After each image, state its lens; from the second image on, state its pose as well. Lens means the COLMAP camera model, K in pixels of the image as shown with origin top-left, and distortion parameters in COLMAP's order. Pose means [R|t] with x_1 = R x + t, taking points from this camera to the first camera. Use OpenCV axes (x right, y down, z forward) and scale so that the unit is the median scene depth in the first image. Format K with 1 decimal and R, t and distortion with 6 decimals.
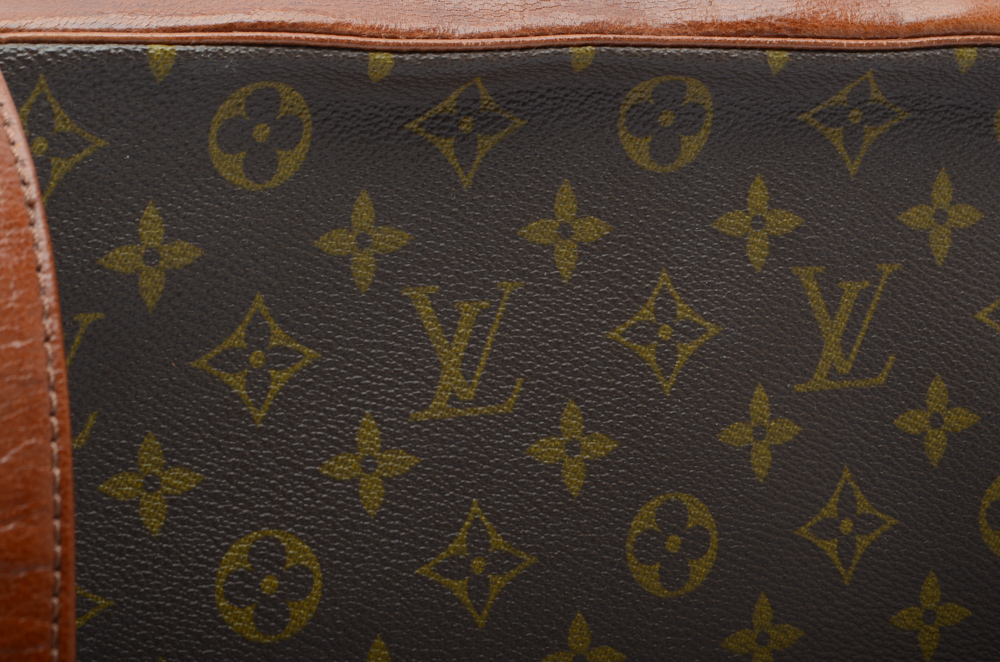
lens RADIAL K [[2131.5, 0, 500.0], [0, 2131.5, 331.0], [0, 0, 1]] dist [0.010669, 0.166009]
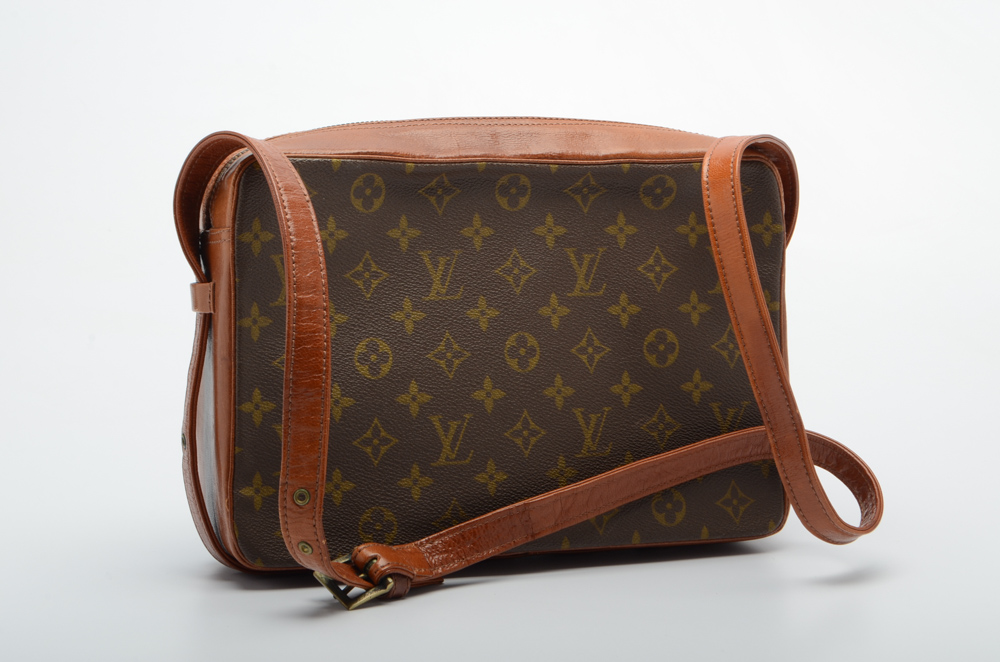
lens RADIAL K [[2131.5, 0, 500.0], [0, 2131.5, 331.0], [0, 0, 1]] dist [0.010669, 0.166009]
pose [[0.997568, -0.029020, 0.063375, -0.113941], [0.038023, 0.988579, -0.145830, 0.467754], [-0.058419, 0.147885, 0.987278, -1.623846]]
